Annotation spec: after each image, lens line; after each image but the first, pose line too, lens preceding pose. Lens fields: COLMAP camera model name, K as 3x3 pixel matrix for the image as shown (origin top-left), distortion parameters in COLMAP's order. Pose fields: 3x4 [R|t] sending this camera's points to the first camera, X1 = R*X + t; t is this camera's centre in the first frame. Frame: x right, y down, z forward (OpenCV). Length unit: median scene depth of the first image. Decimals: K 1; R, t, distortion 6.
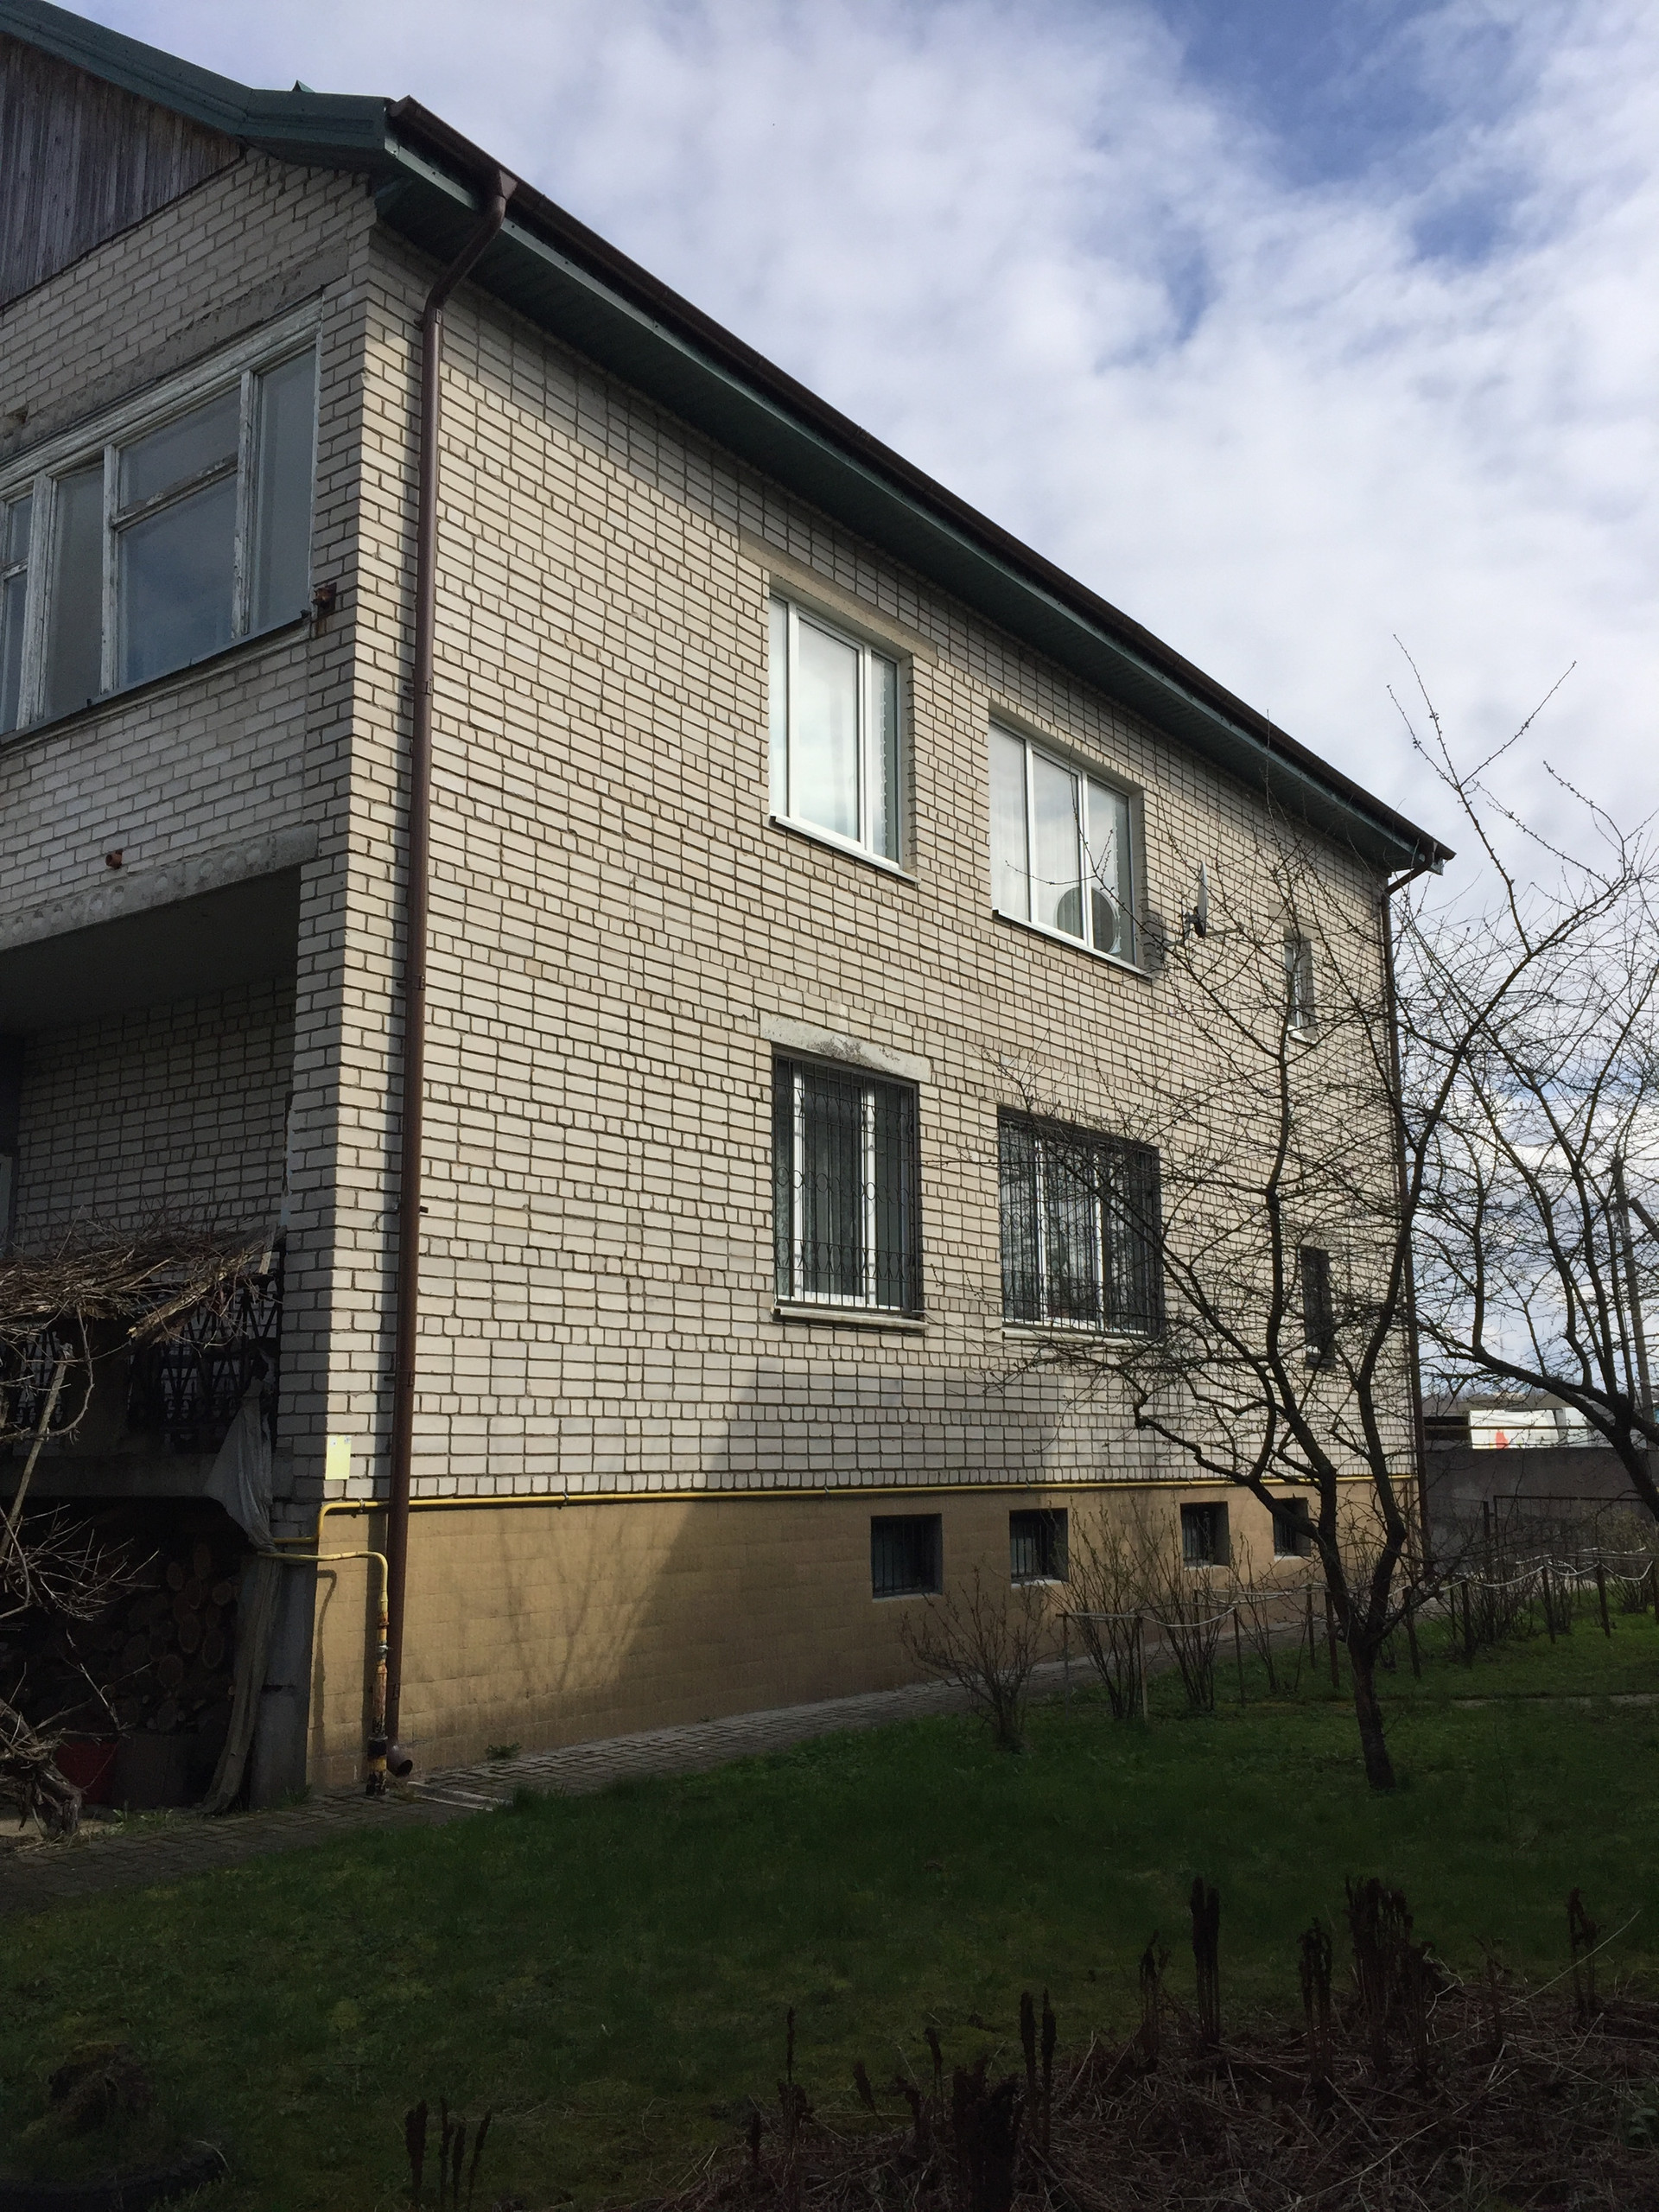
lens RADIAL K [[1871.0, 0, 839.9], [0, 1871.0, 1119.7], [0, 0, 1]] dist [0.075678, -0.099656]
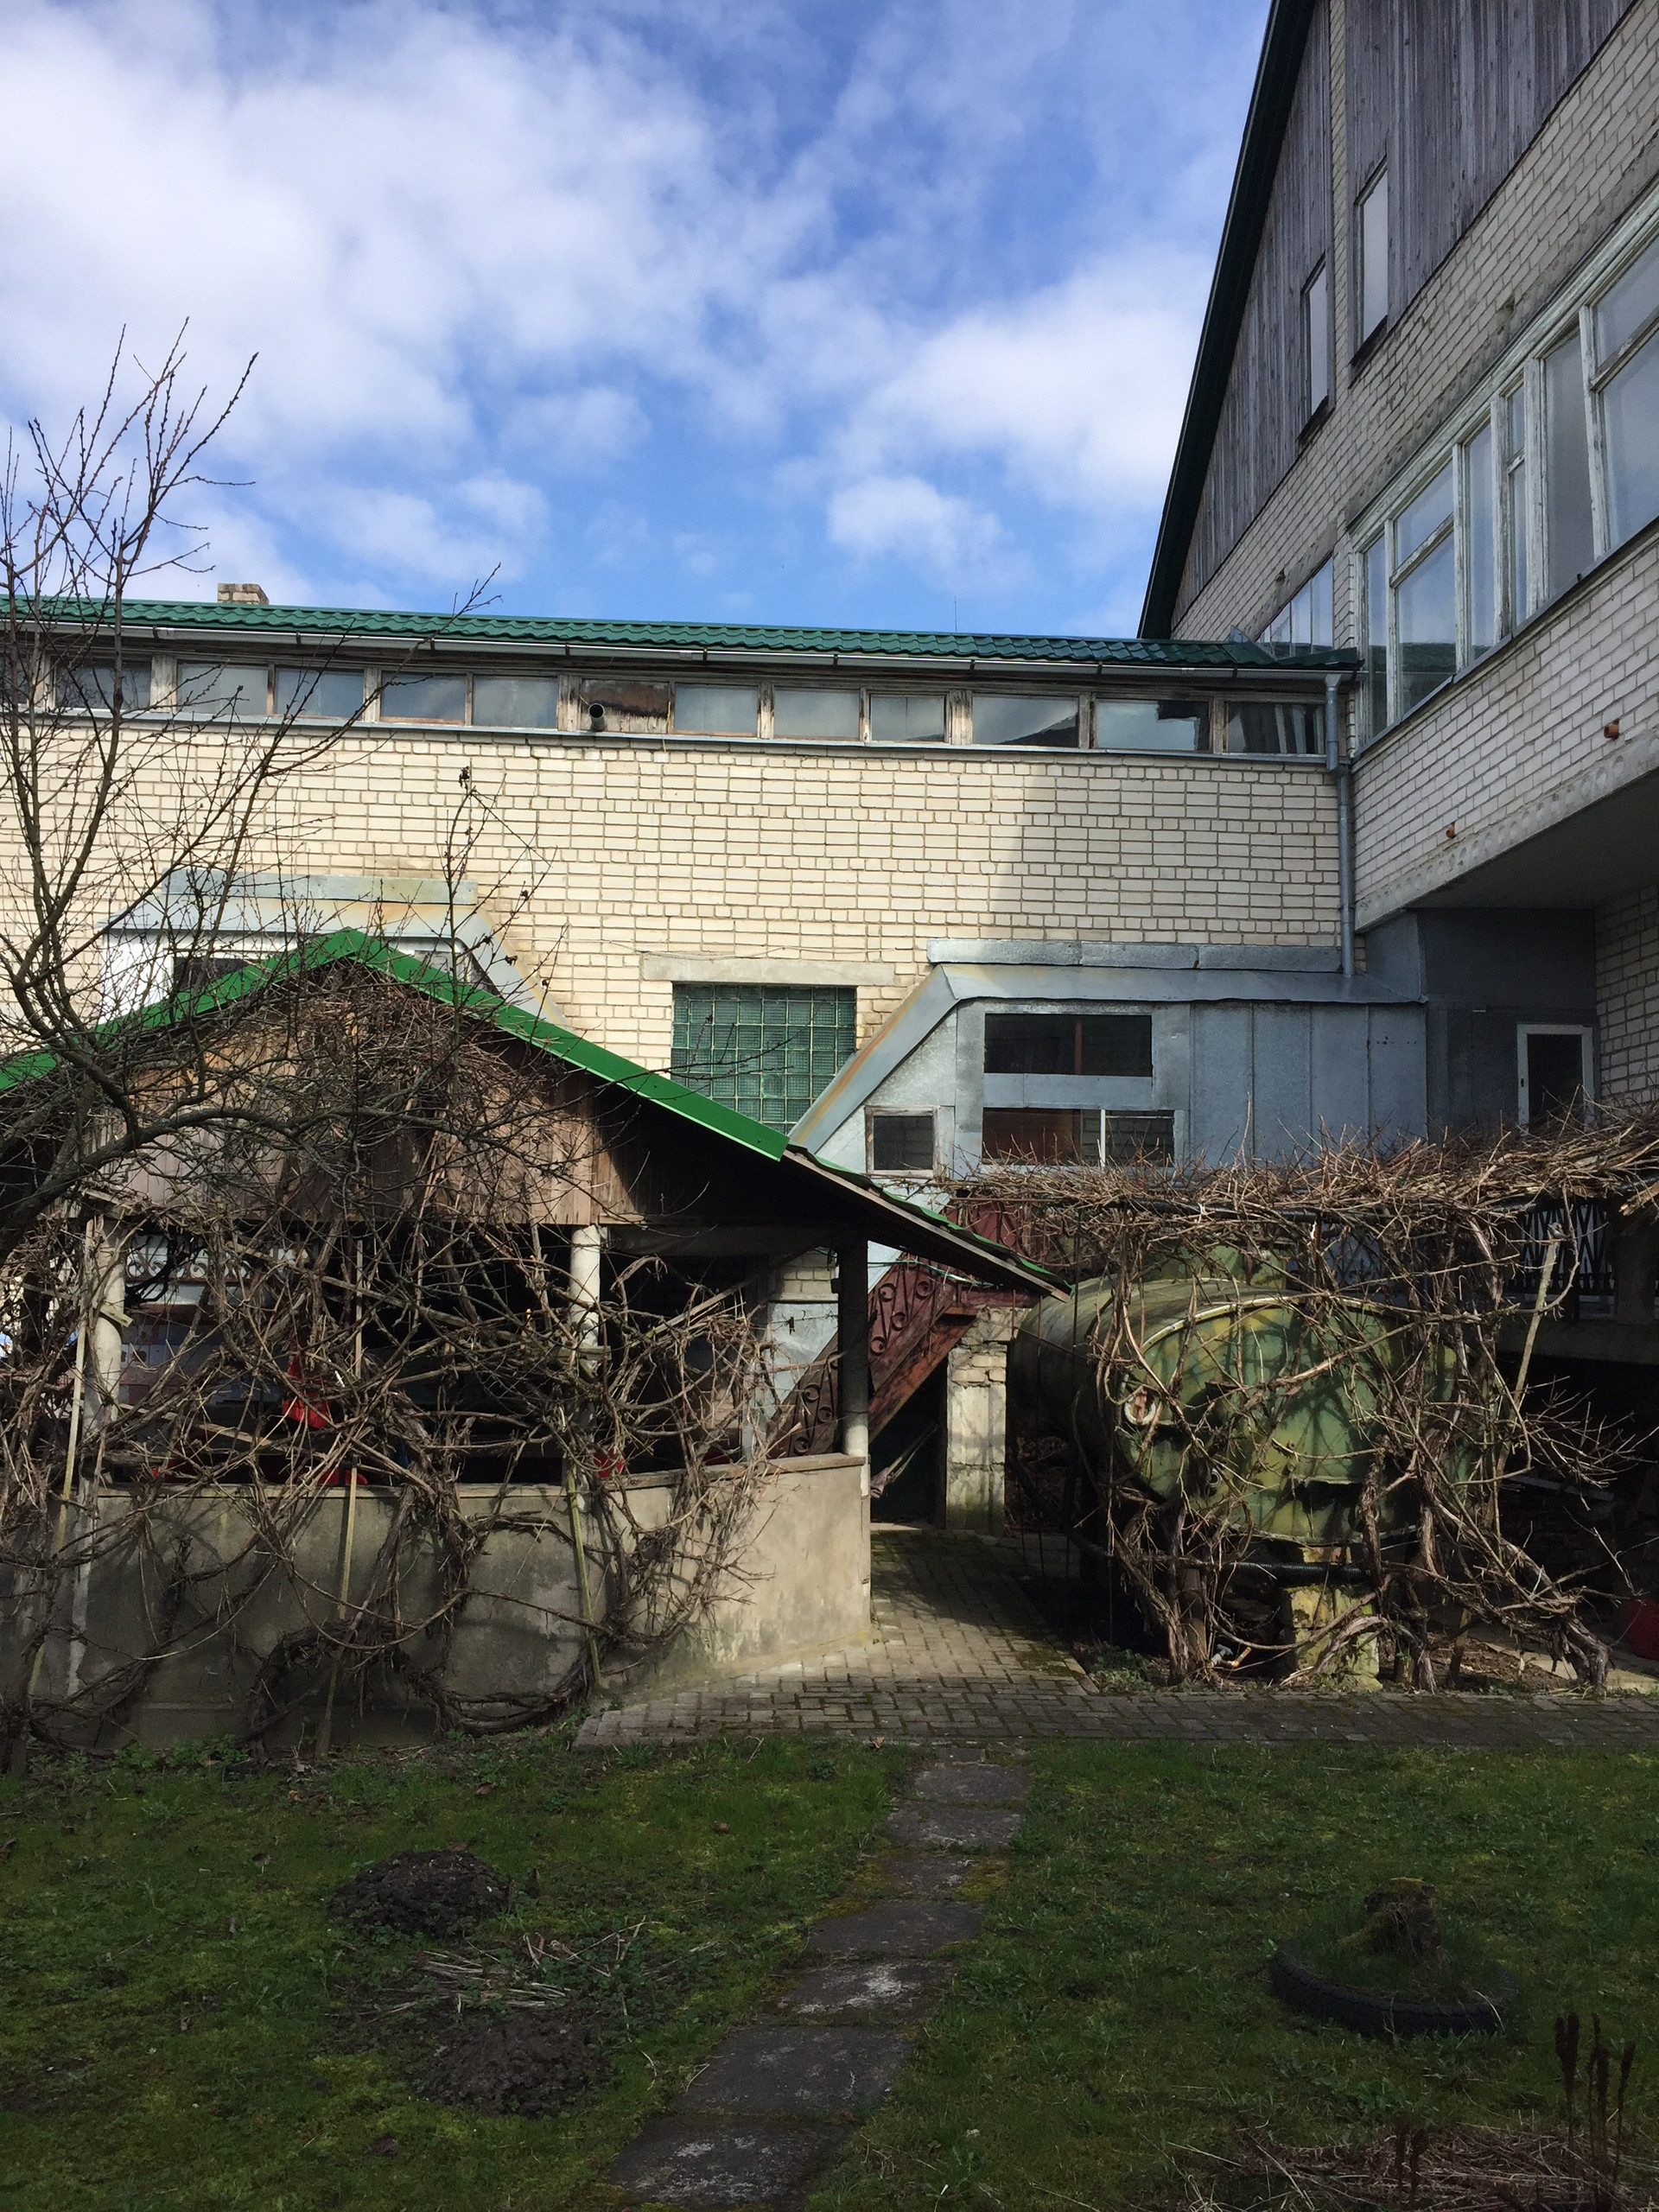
lens RADIAL K [[1871.0, 0, 839.9], [0, 1871.0, 1119.7], [0, 0, 1]] dist [0.075678, -0.099656]
pose [[0.639606, -0.050386, -0.767050, 0.116034], [0.116178, 0.992724, 0.031665, -0.013930], [0.759873, -0.109368, 0.640806, 0.032228]]
